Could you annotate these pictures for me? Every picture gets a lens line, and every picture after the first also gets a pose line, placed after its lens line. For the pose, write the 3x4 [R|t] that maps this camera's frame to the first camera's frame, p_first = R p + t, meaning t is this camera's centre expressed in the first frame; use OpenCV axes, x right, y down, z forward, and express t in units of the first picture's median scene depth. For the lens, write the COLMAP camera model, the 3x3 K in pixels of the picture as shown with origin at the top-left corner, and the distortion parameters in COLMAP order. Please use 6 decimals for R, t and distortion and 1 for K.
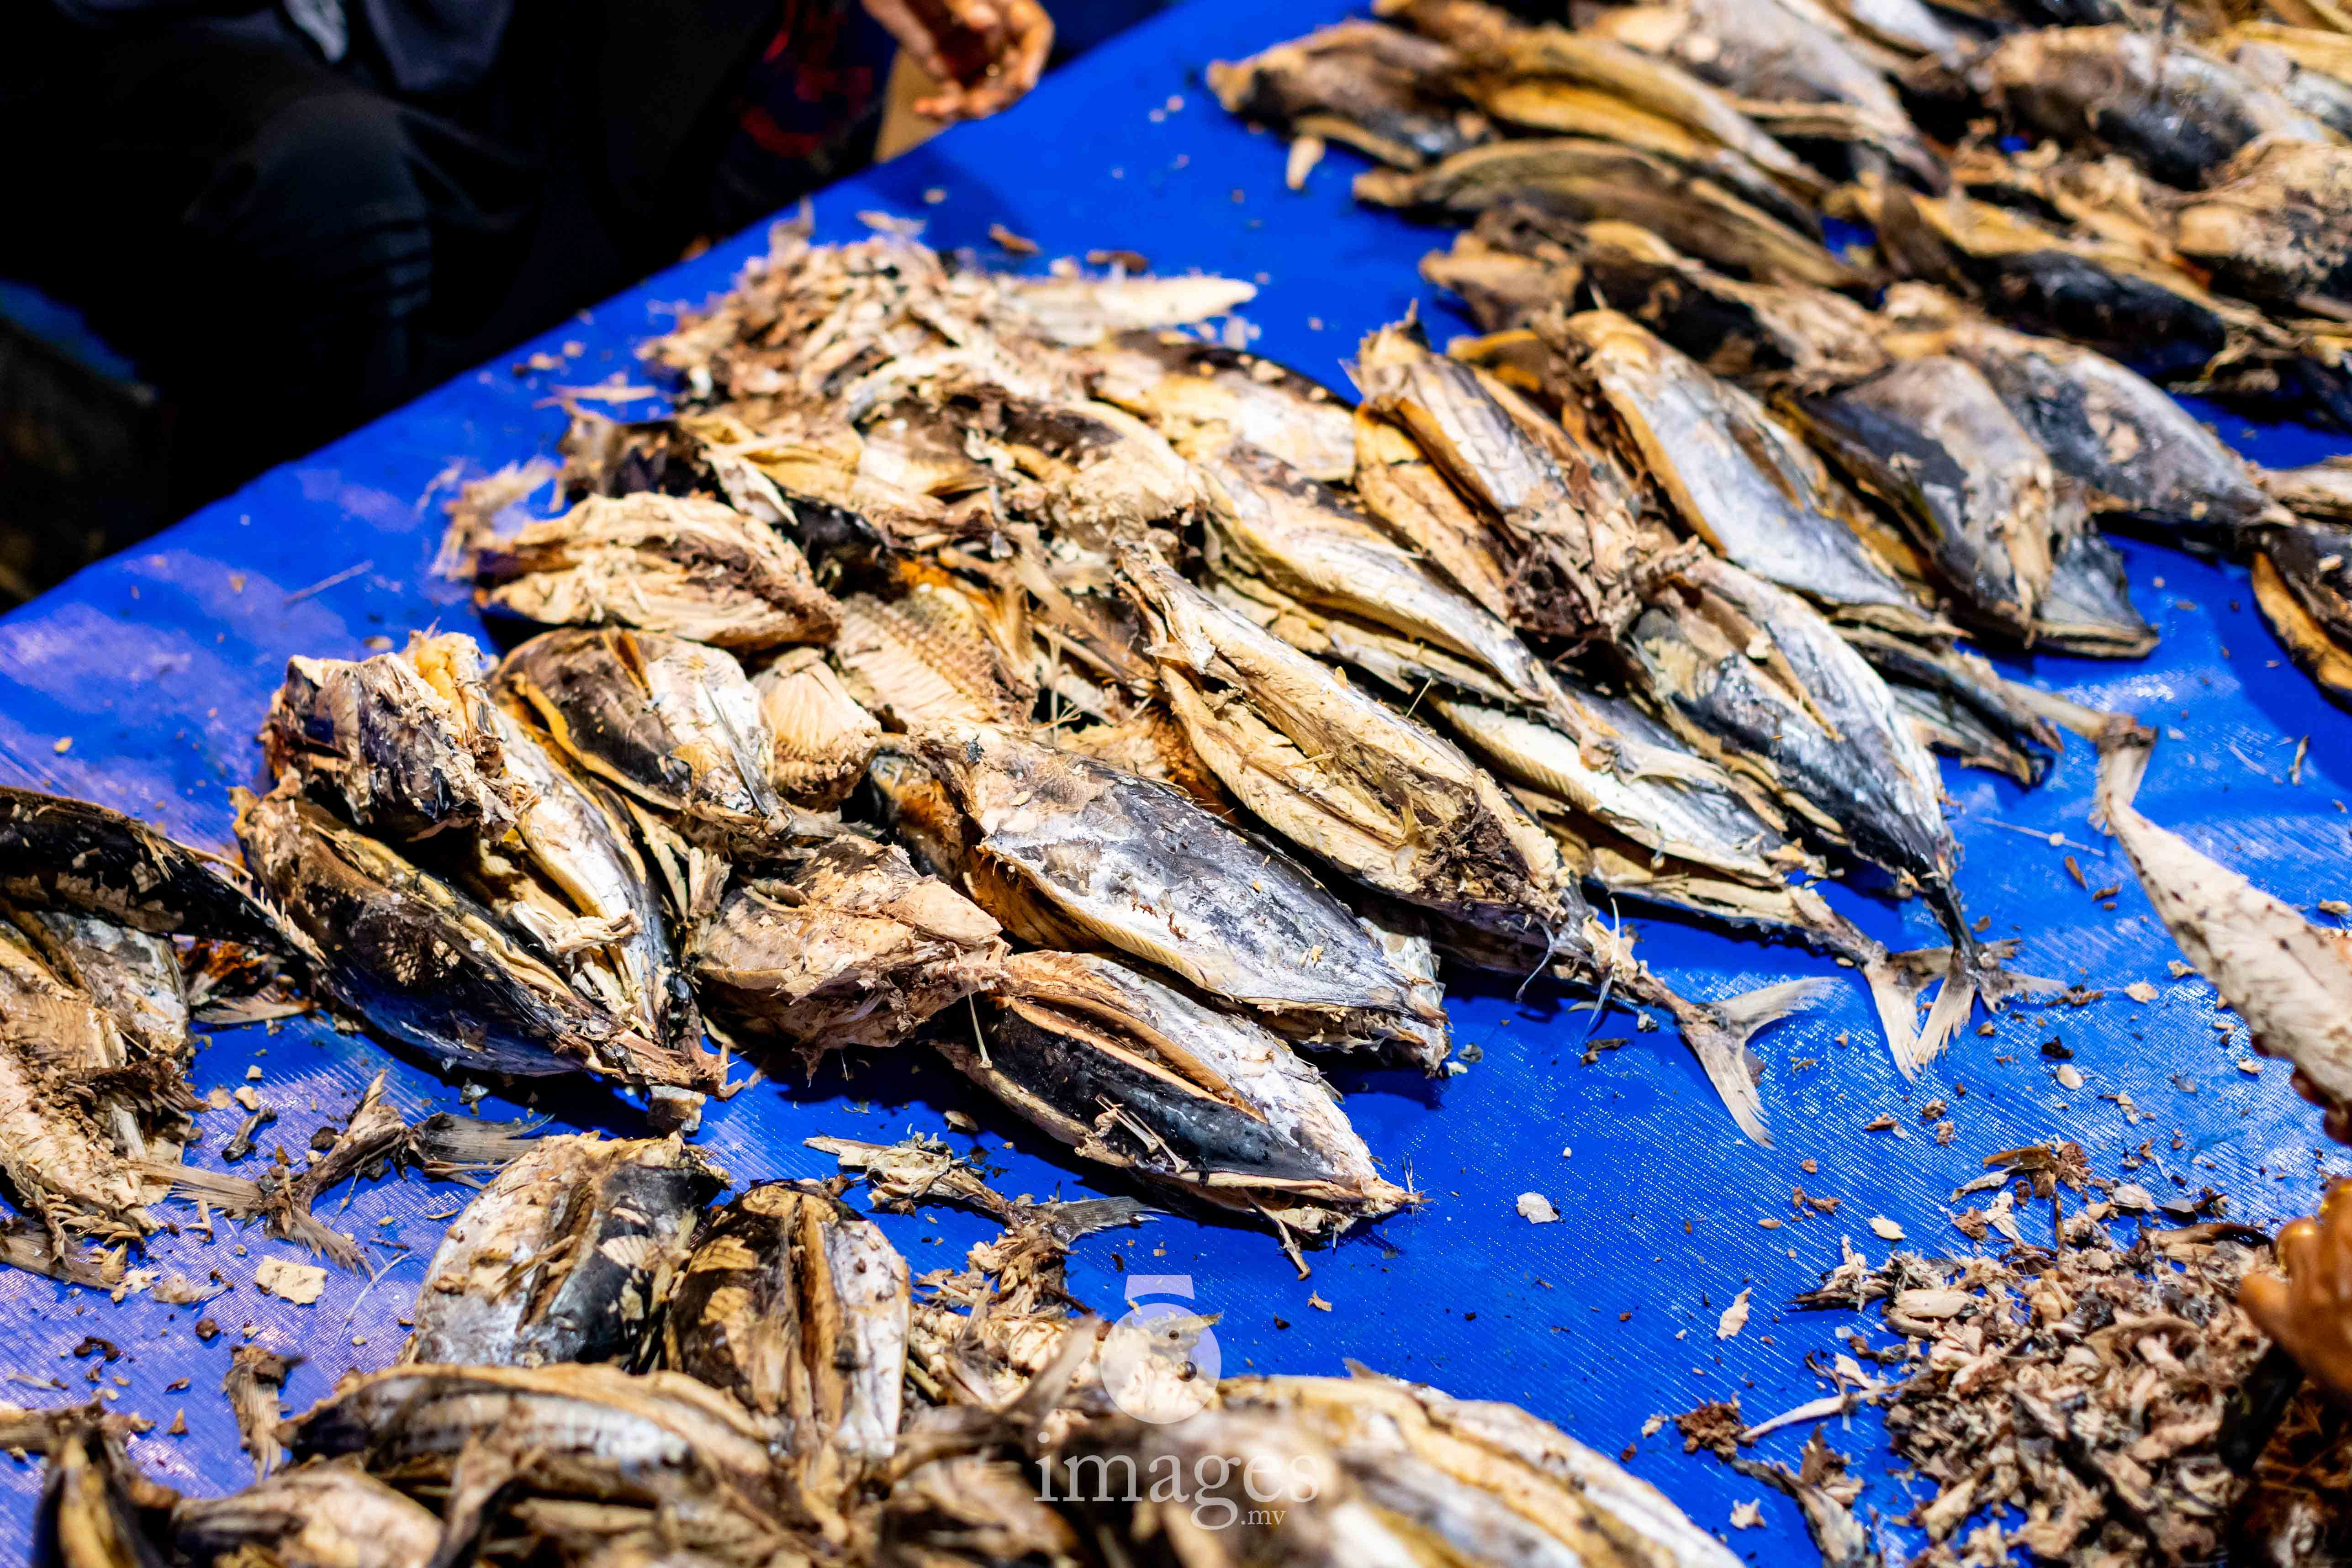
lens RADIAL K [[4350.4, 0, 1176.0], [0, 4350.4, 784.0], [0, 0, 1]] dist [-0.044892, 0.102101]
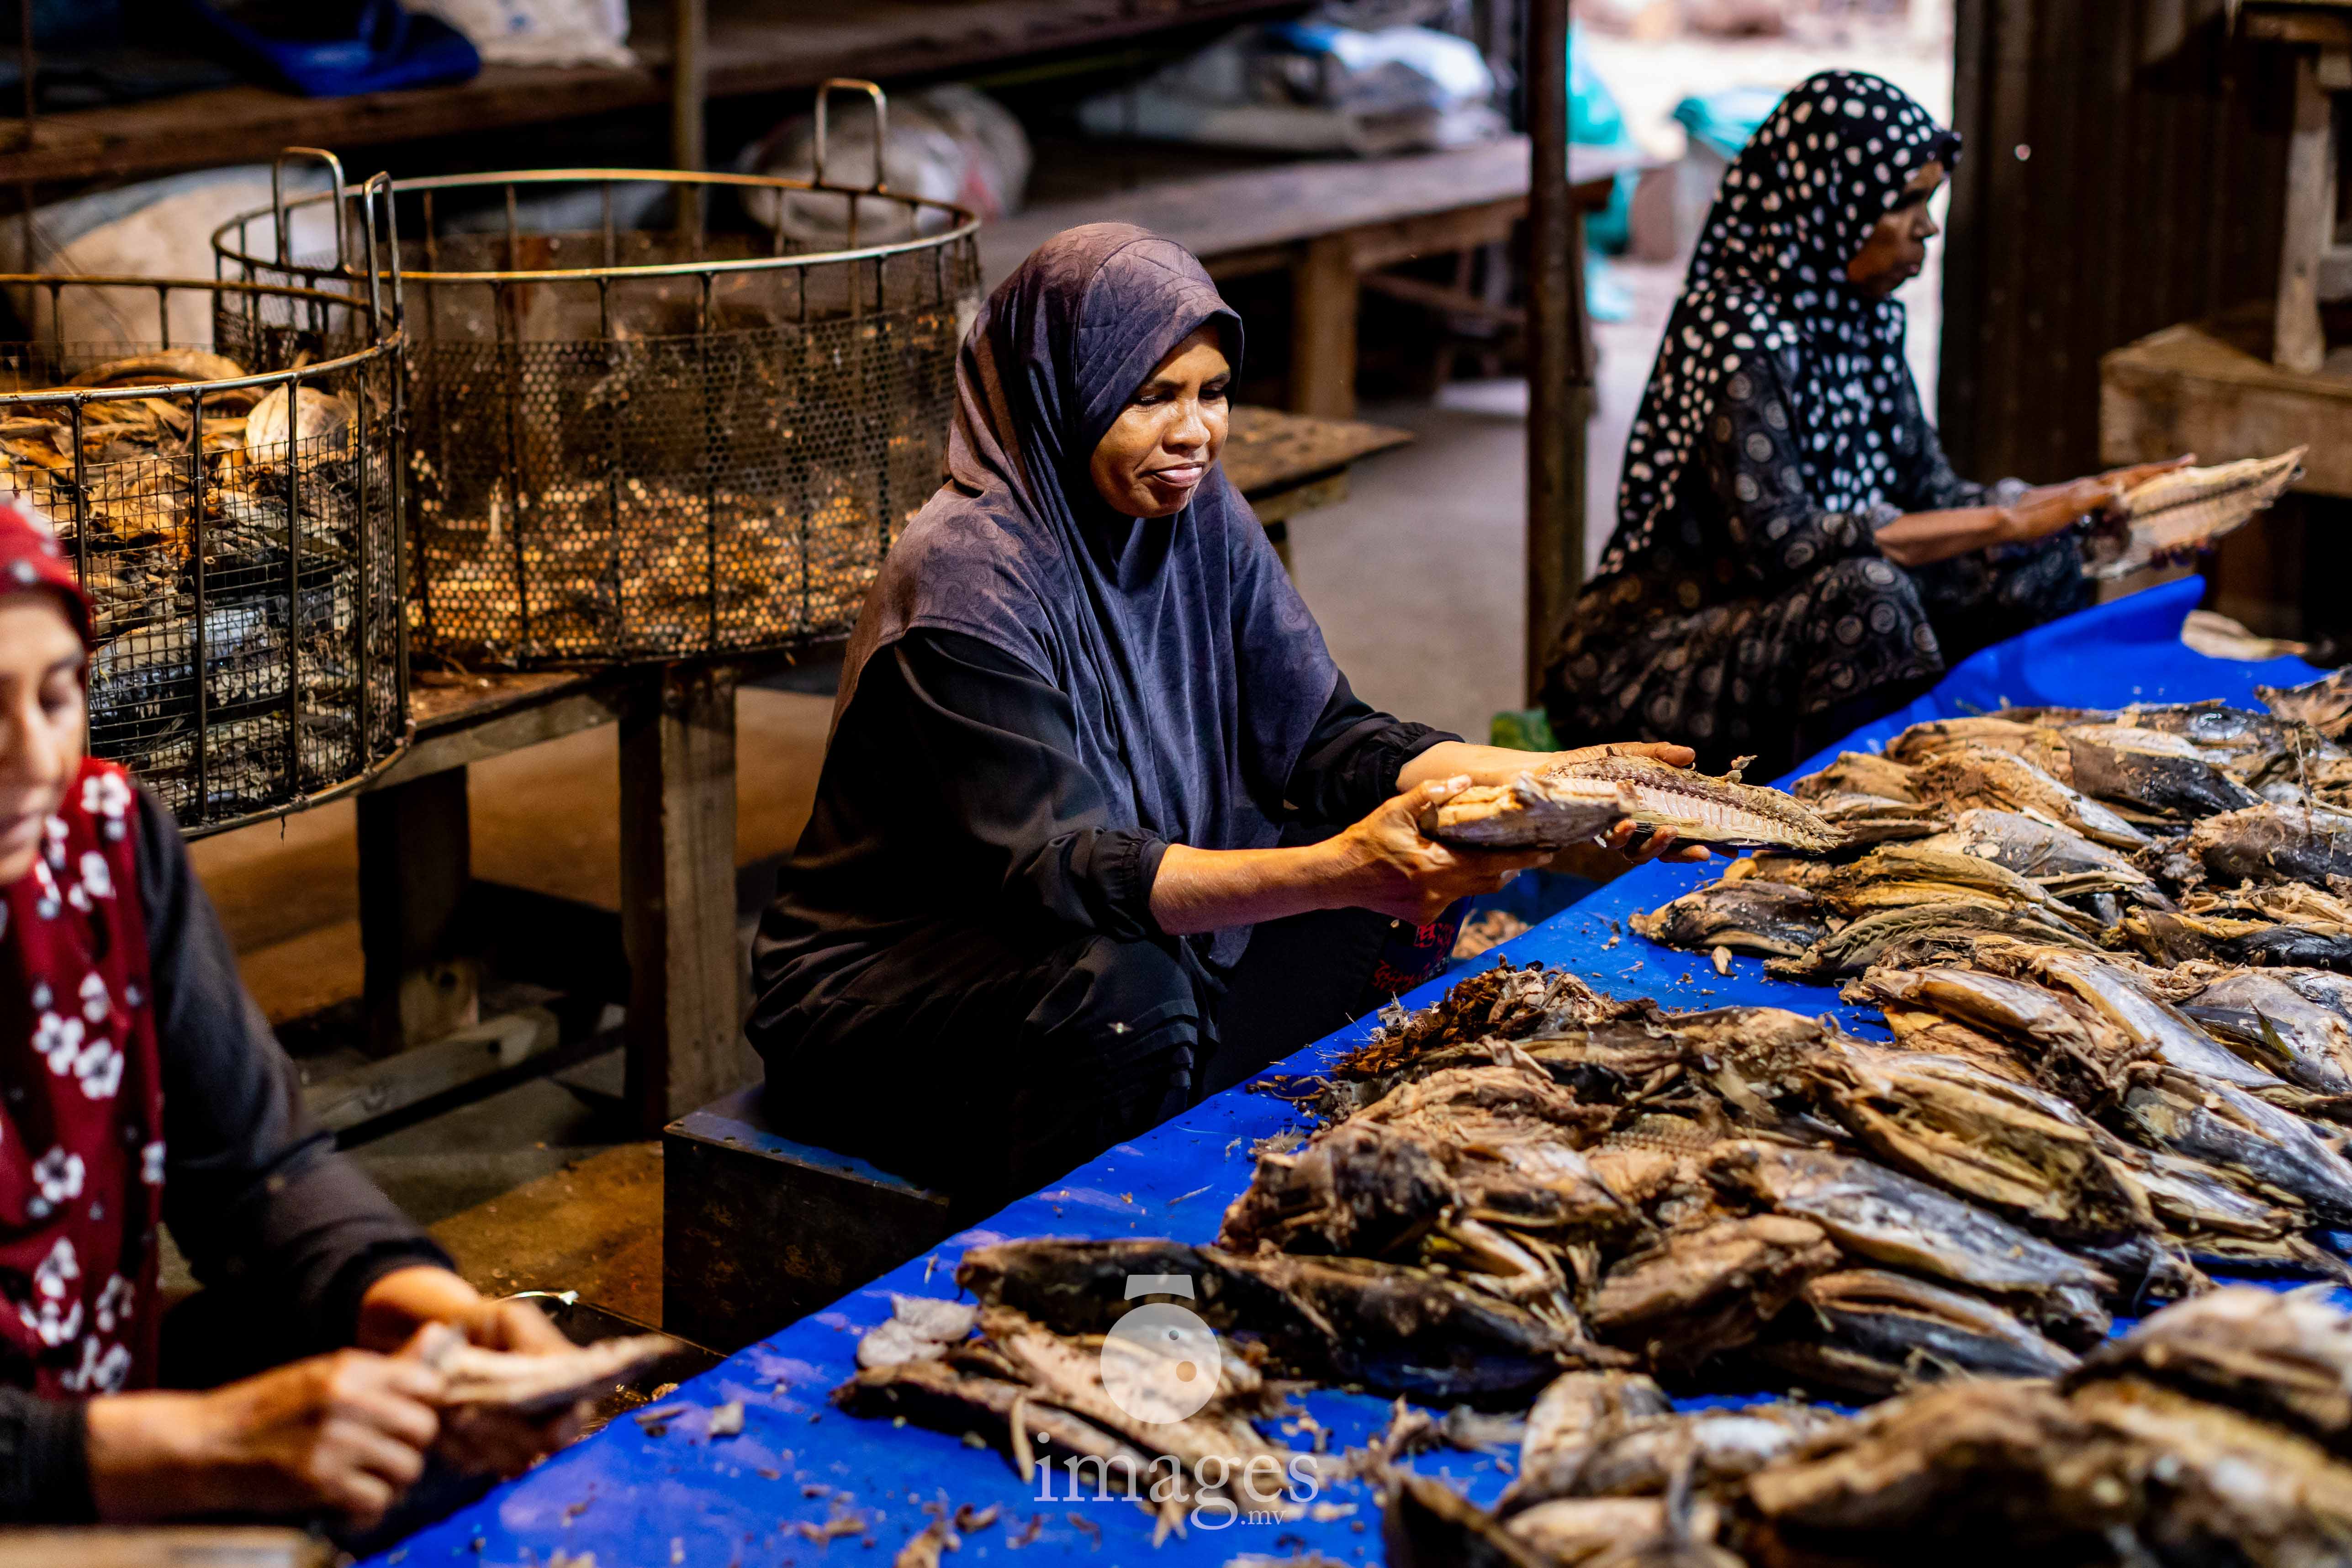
lens RADIAL K [[4350.4, 0, 1176.0], [0, 4350.4, 784.0], [0, 0, 1]] dist [-0.044892, 0.102101]
pose [[0.986772, -0.089793, 0.134972, -0.412458], [0.136210, 0.910705, -0.389953, 0.409894], [-0.087905, 0.403180, 0.910889, -0.339220]]
